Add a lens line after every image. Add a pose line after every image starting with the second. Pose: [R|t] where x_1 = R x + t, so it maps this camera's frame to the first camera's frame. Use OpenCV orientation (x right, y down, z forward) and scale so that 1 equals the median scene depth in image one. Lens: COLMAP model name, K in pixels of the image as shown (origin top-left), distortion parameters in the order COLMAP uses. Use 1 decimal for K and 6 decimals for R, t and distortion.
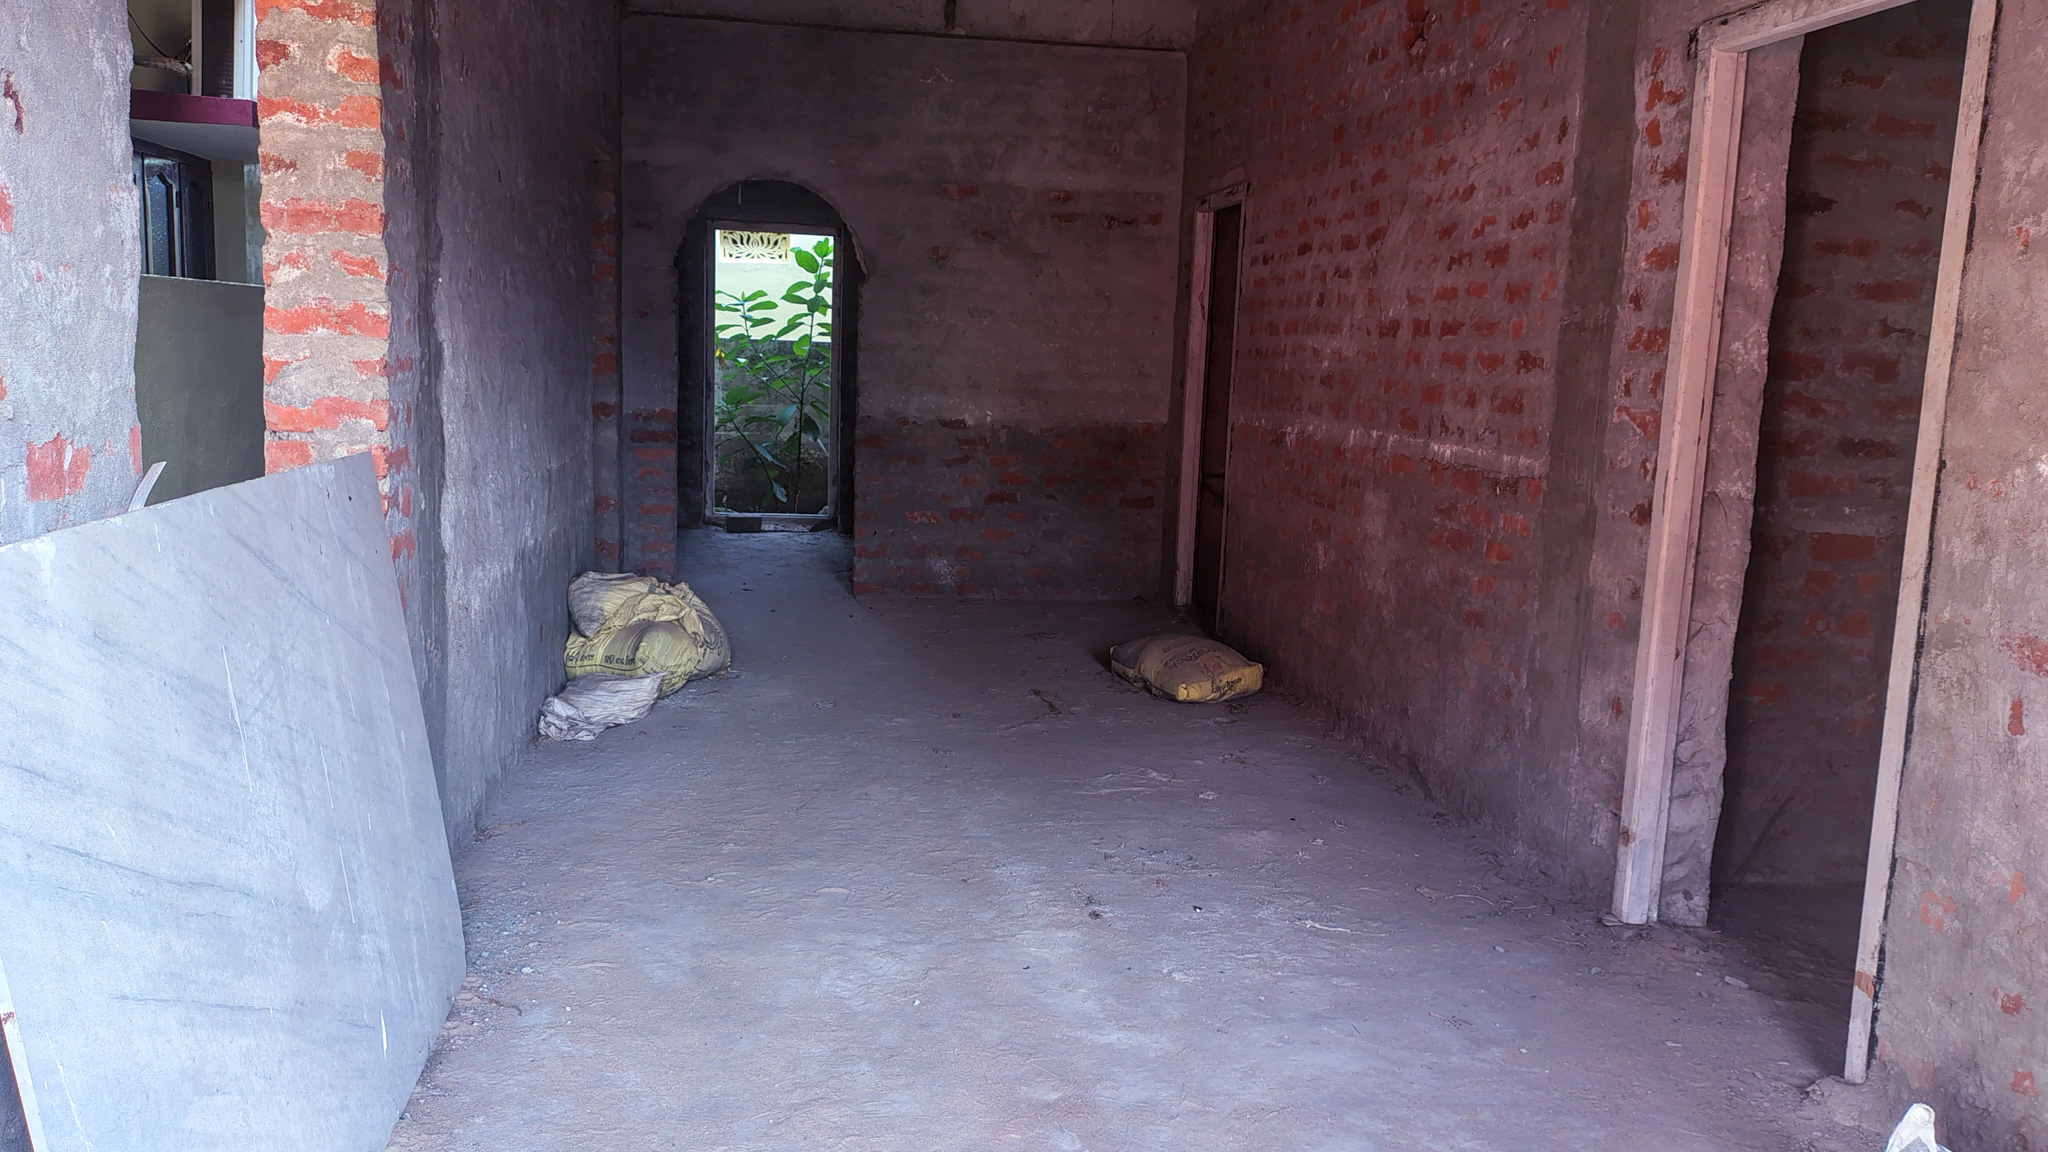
lens RADIAL K [[1560.6, 0, 1036.6], [0, 1560.6, 646.9], [0, 0, 1]] dist [0.053414, -0.064881]
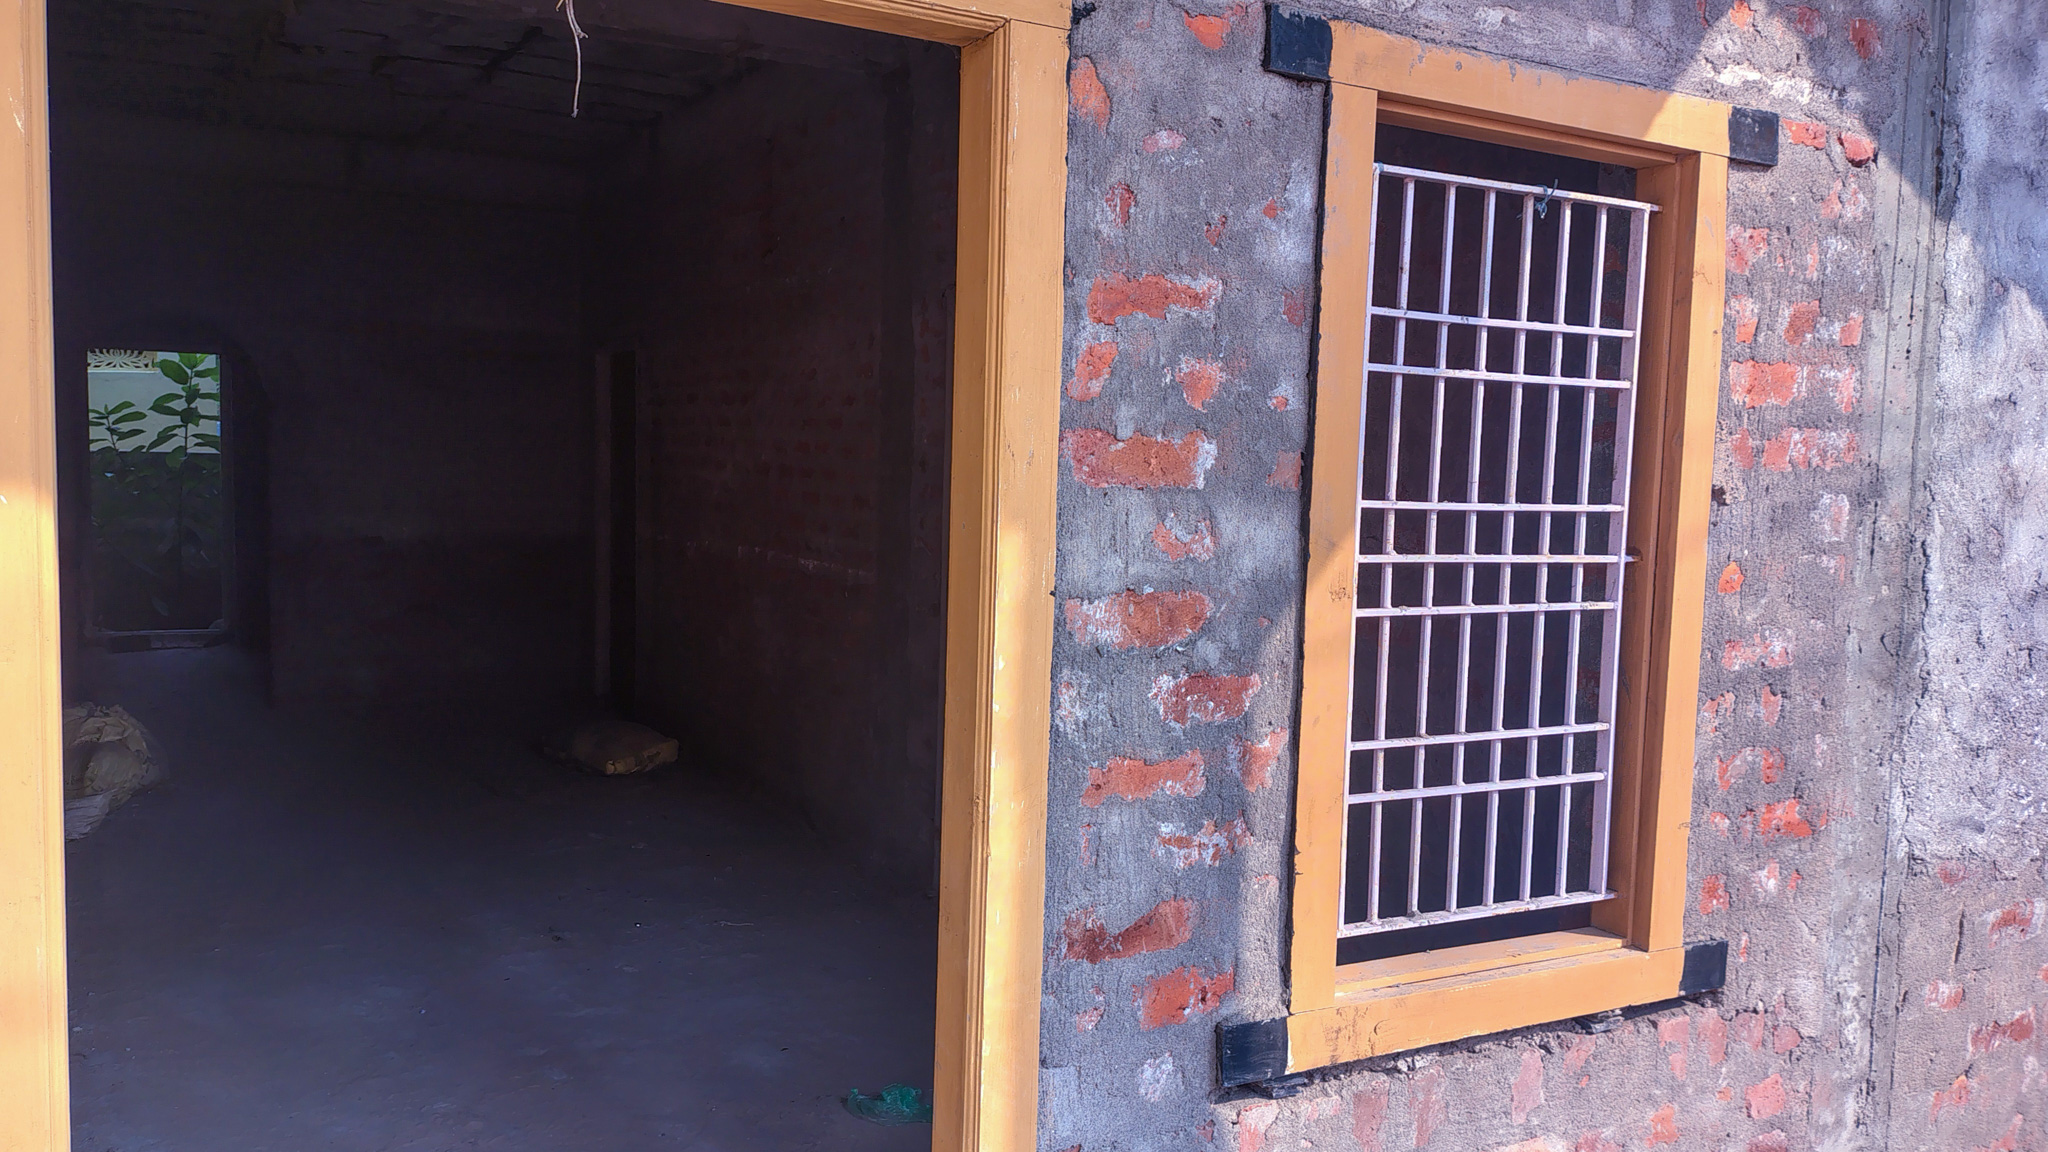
lens RADIAL K [[1560.6, 0, 1026.1], [0, 1560.6, 592.0], [0, 0, 1]] dist [0.053414, -0.064881]
pose [[0.931442, -0.041587, 0.361507, -0.030152], [0.073258, 0.994538, -0.074342, 0.006251], [-0.356441, 0.095729, 0.929401, -0.189204]]
